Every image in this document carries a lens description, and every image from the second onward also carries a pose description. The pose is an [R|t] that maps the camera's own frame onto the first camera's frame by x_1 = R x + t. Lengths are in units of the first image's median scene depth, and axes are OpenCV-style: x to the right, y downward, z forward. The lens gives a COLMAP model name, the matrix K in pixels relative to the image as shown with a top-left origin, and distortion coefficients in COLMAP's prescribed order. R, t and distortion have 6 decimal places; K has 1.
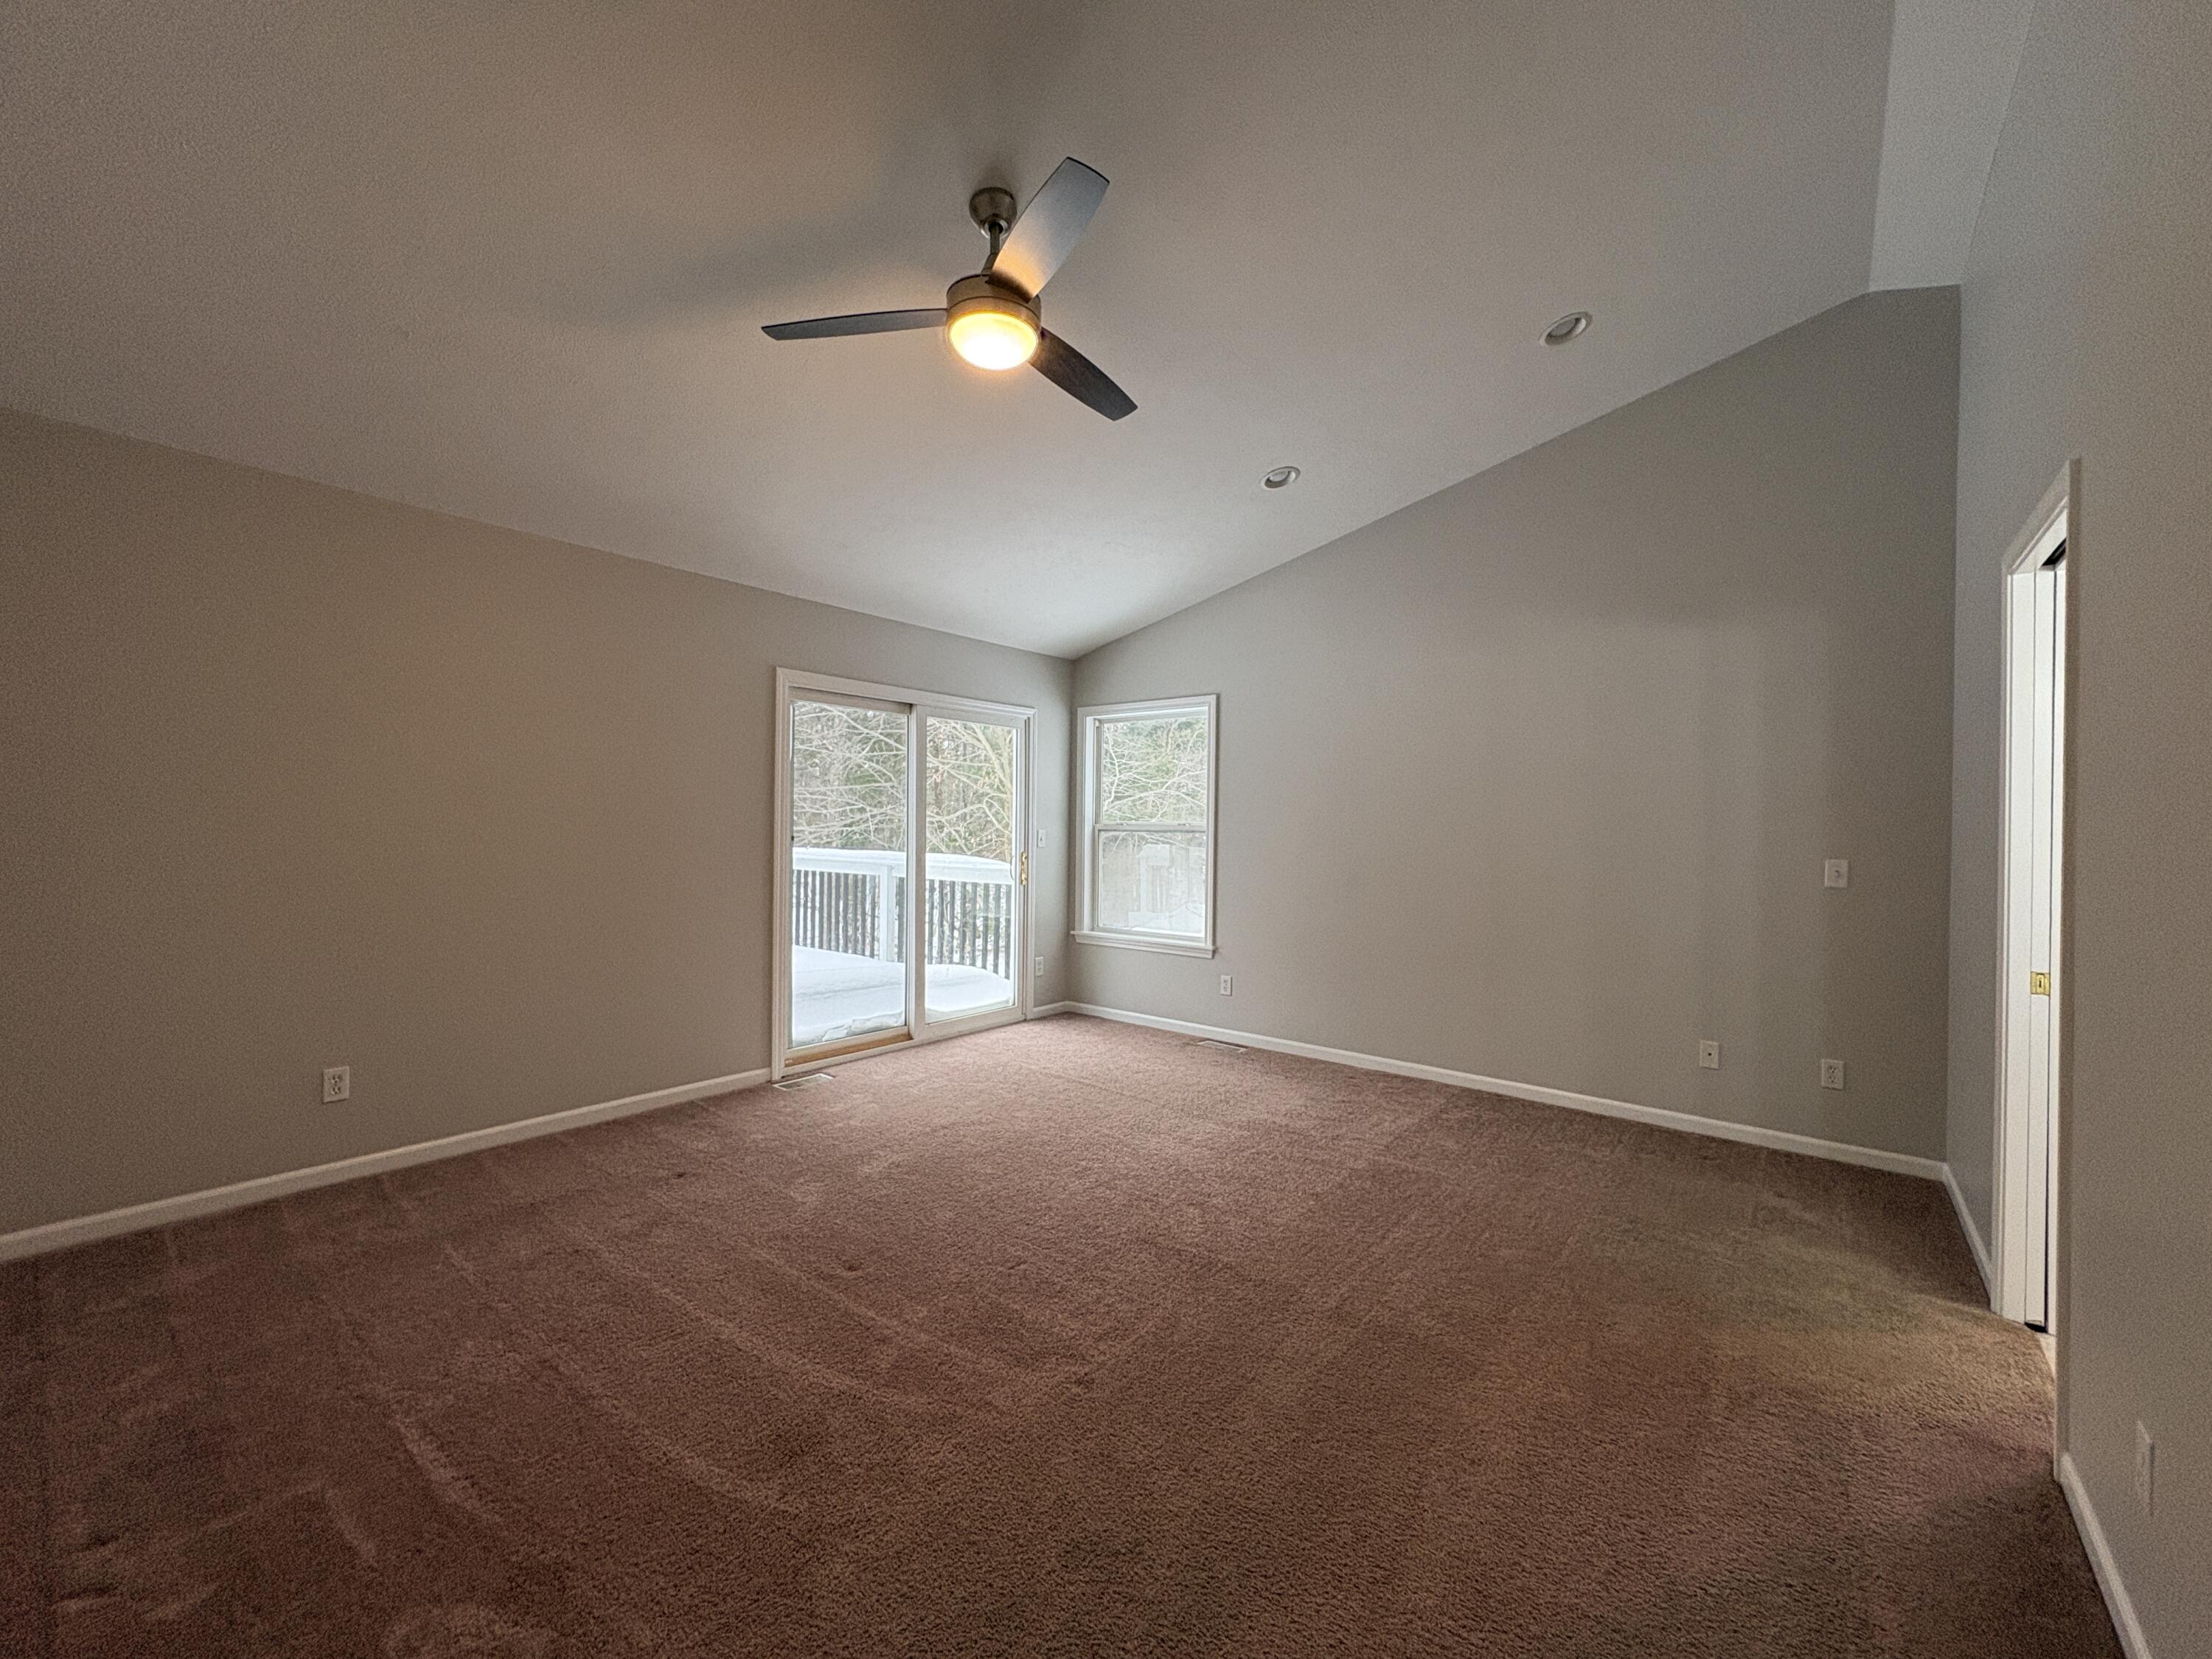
lens RADIAL K [[880.8, 0, 1112.0], [0, 880.8, 830.3], [0, 0, 1]] dist [0.000469, 0.000069]
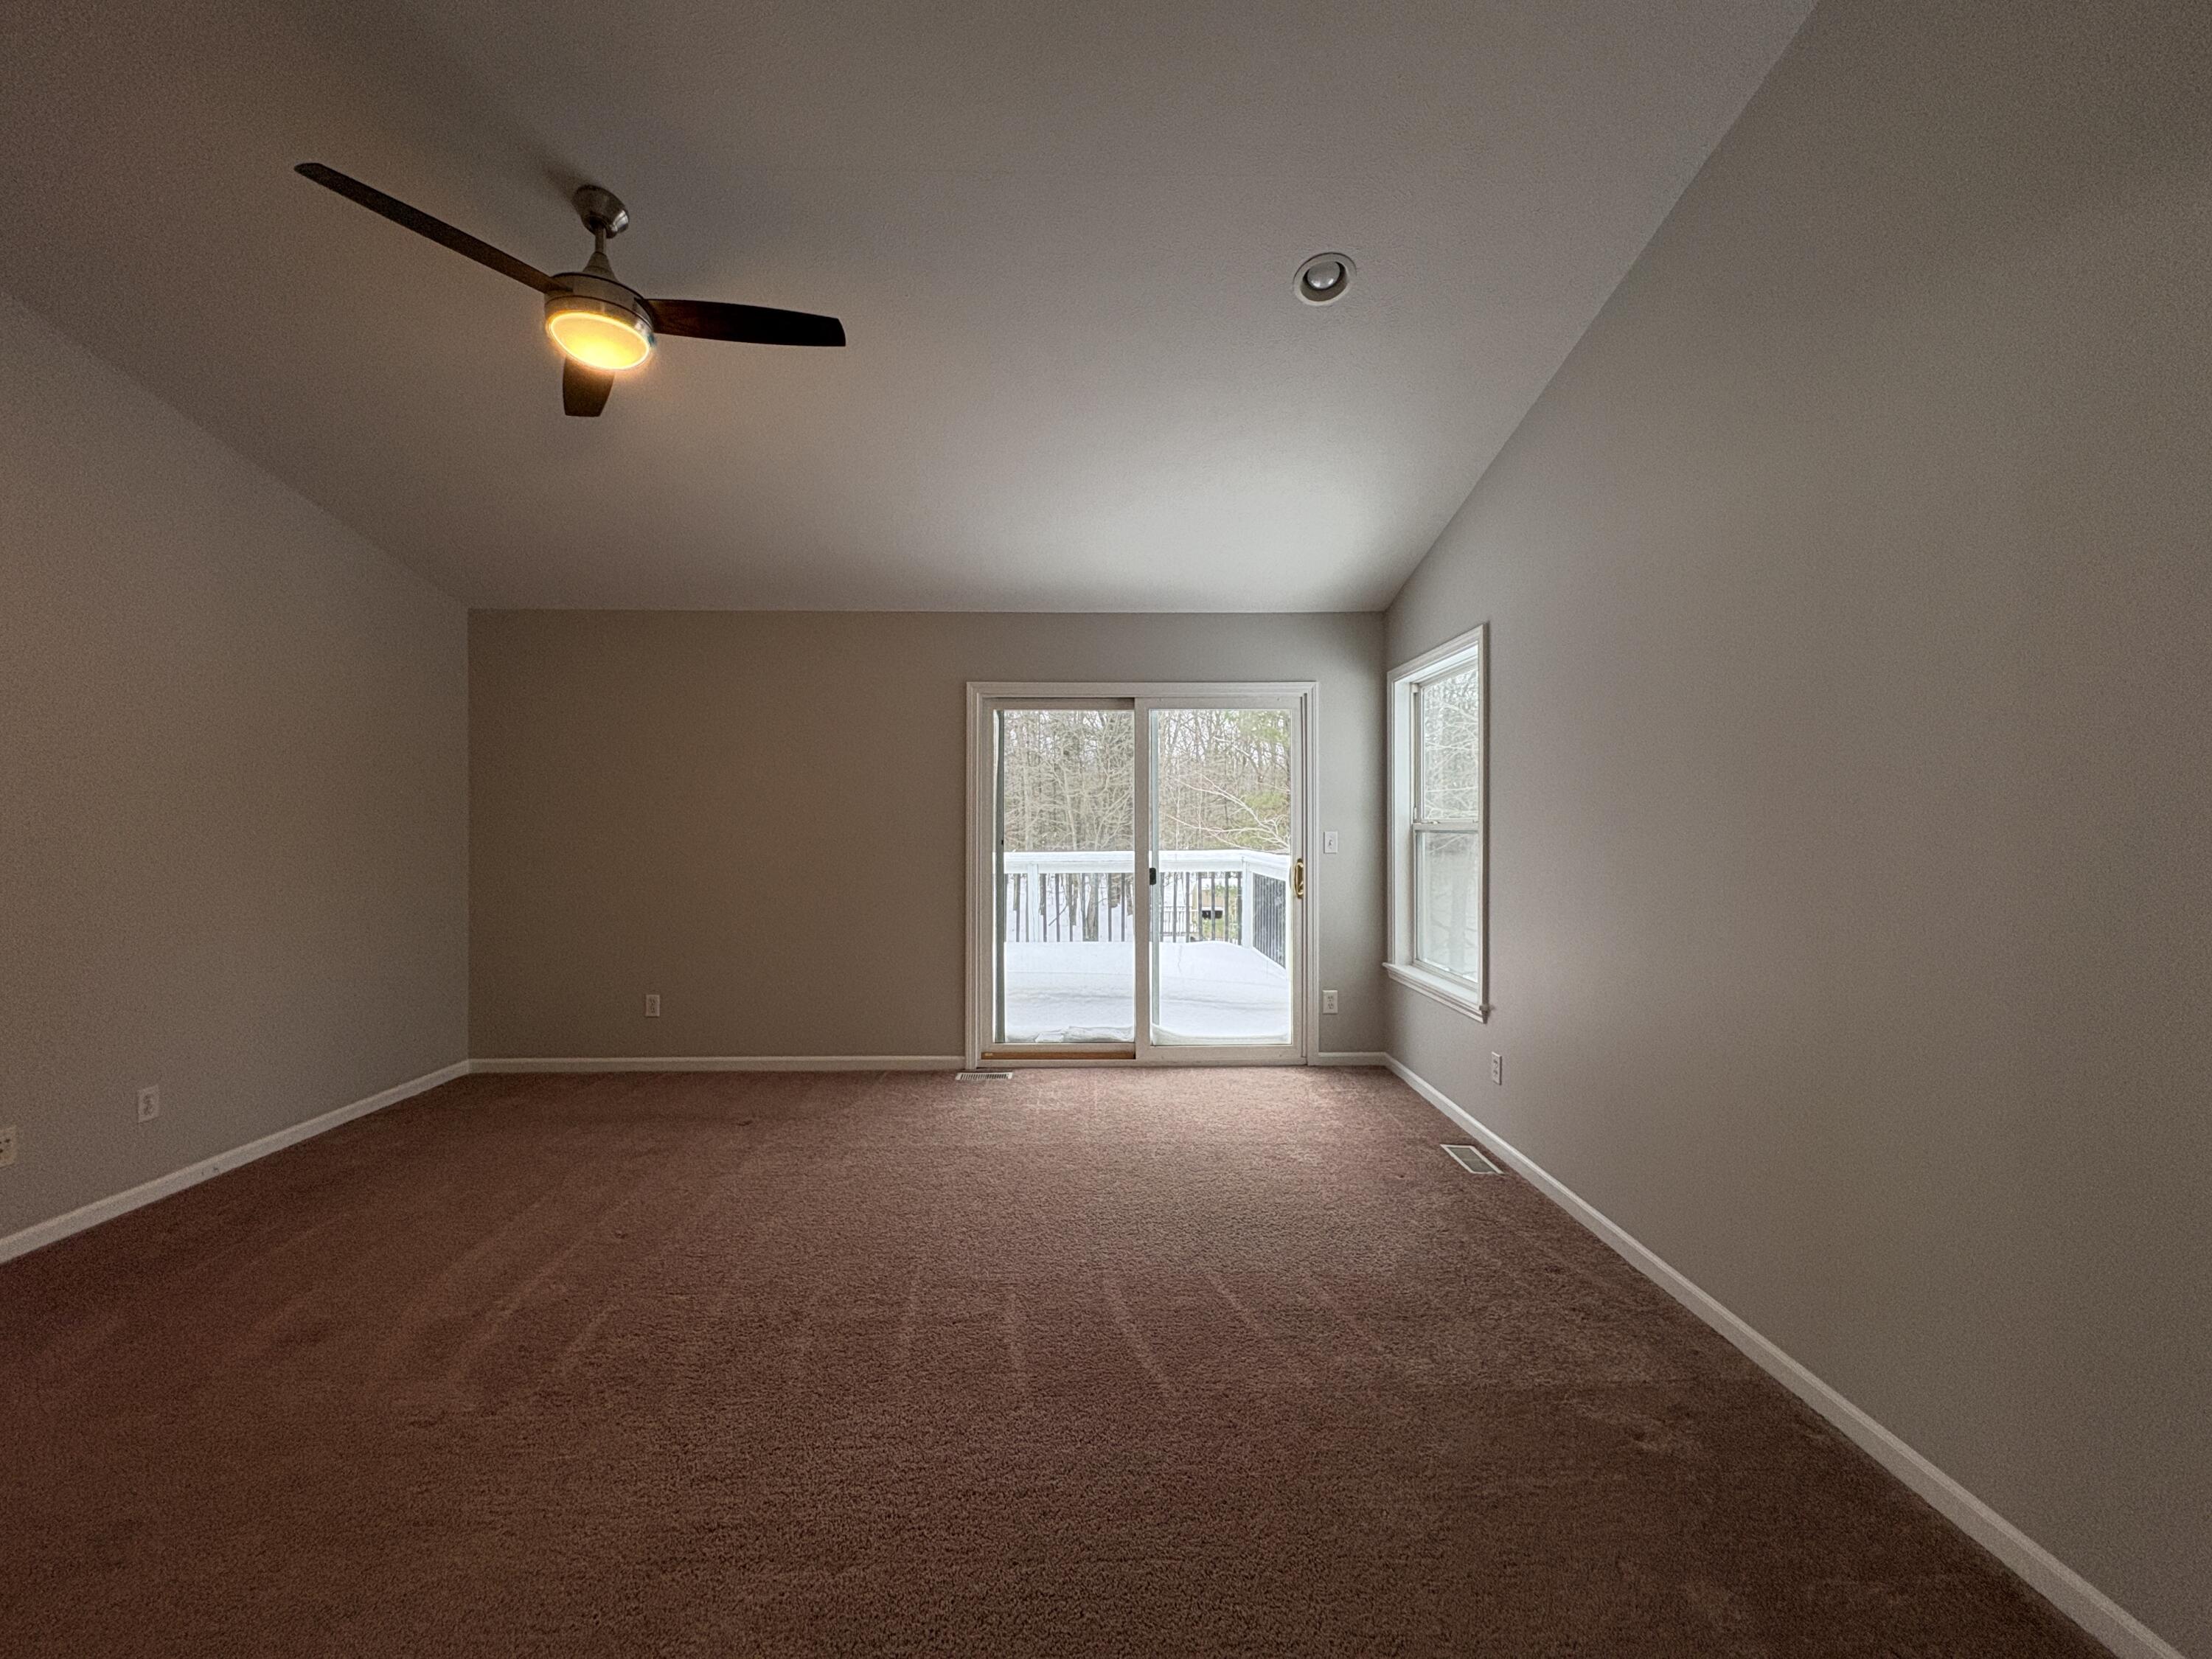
lens RADIAL K [[880.8, 0, 1107.7], [0, 880.8, 828.0], [0, 0, 1]] dist [0.000469, 0.000069]
pose [[0.642658, -0.013444, -0.766035, 0.471875], [0.007396, 0.999908, -0.011343, 0.004482], [0.766117, 0.001624, 0.642699, 0.382751]]
